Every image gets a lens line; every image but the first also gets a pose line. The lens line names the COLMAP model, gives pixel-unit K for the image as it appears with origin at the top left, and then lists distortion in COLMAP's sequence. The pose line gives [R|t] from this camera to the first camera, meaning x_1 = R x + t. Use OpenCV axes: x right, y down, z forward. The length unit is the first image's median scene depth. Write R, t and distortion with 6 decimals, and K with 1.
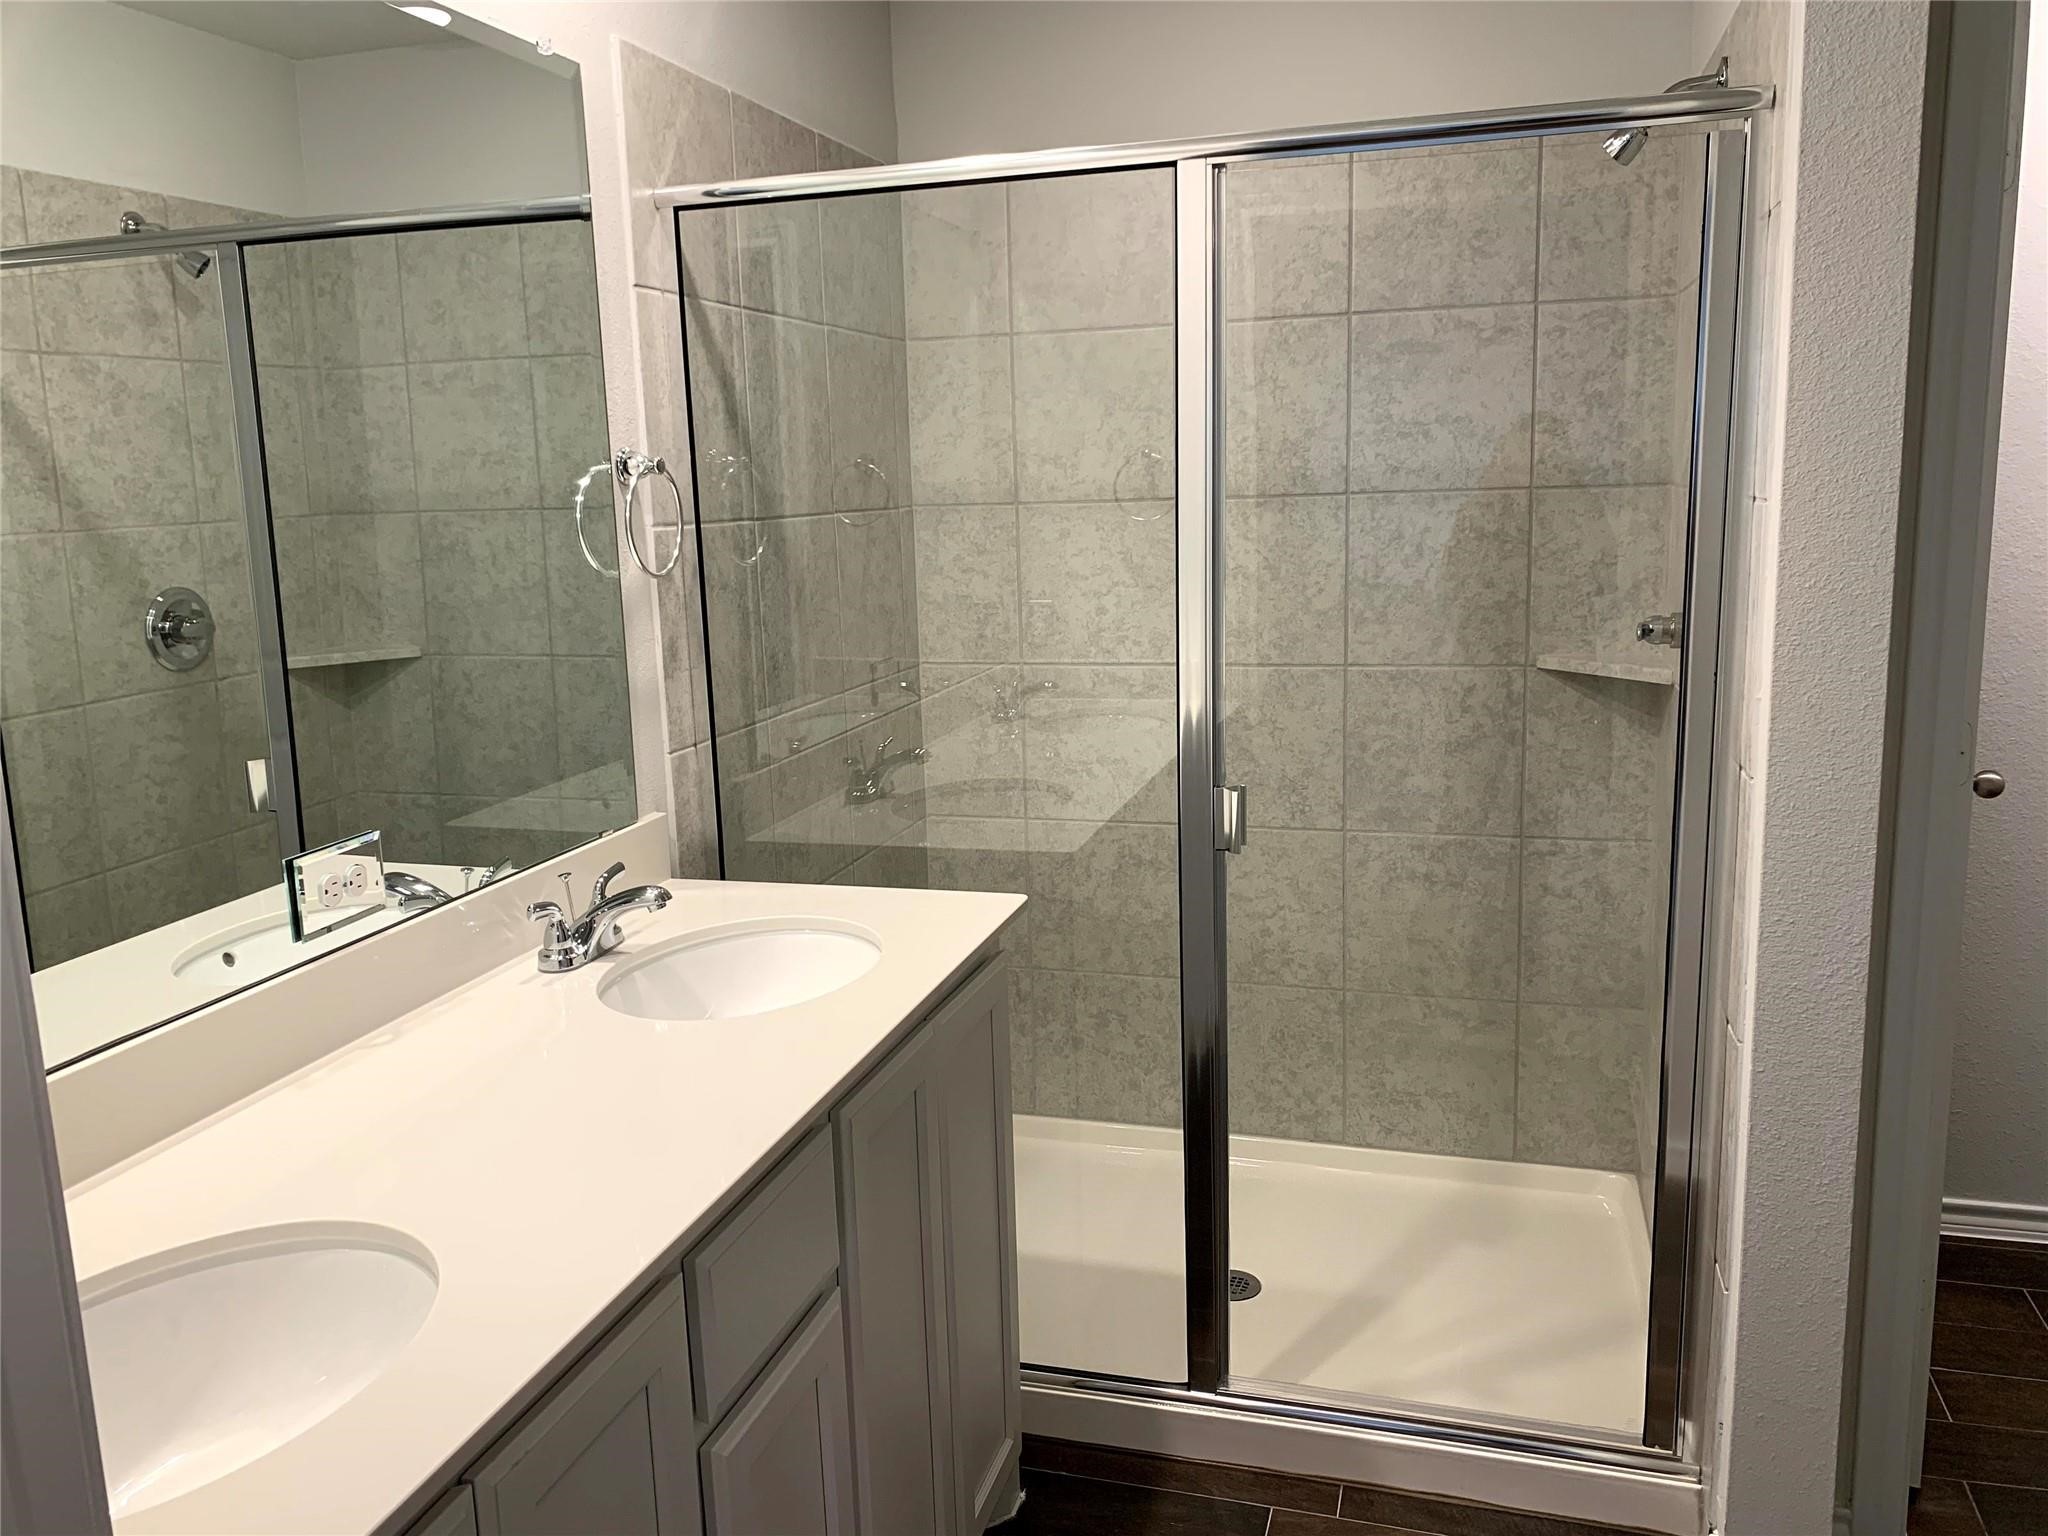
lens RADIAL K [[1556.9, 0, 1023.7], [0, 1556.9, 754.9], [0, 0, 1]] dist [0.013901, -0.002175]
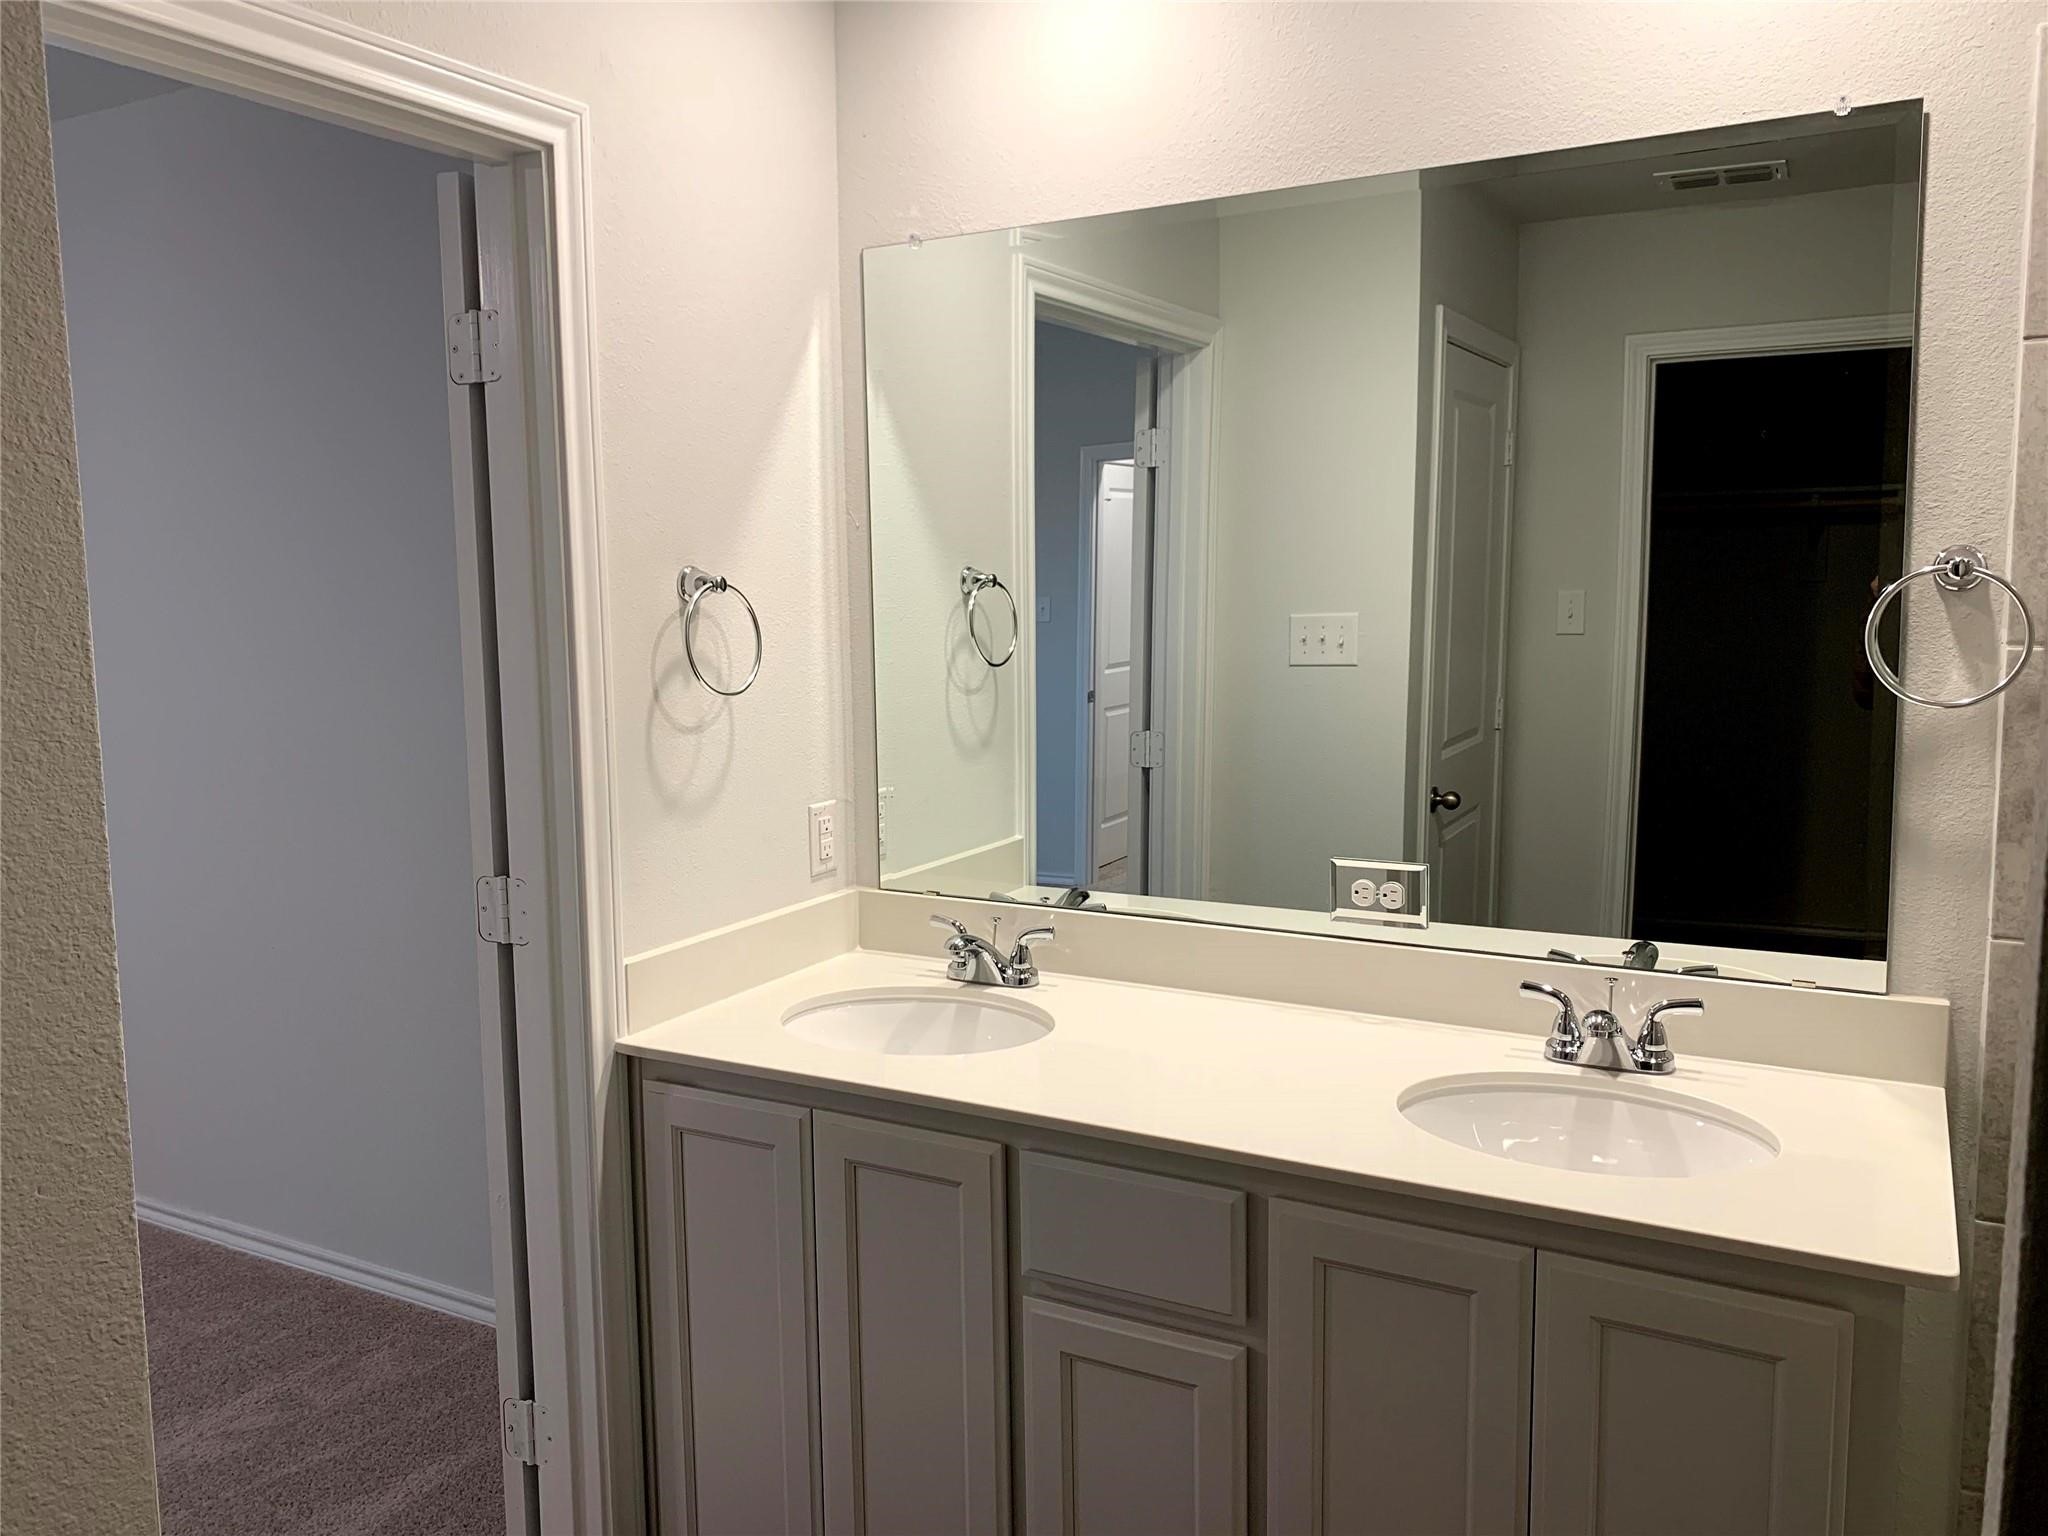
lens RADIAL K [[1556.9, 0, 1023.7], [0, 1556.9, 754.9], [0, 0, 1]] dist [0.013901, -0.002175]
pose [[-0.203620, 0.153624, -0.966922, 0.636516], [-0.155767, 0.969950, 0.186908, -0.166925], [0.966579, 0.188673, -0.173572, 0.693372]]
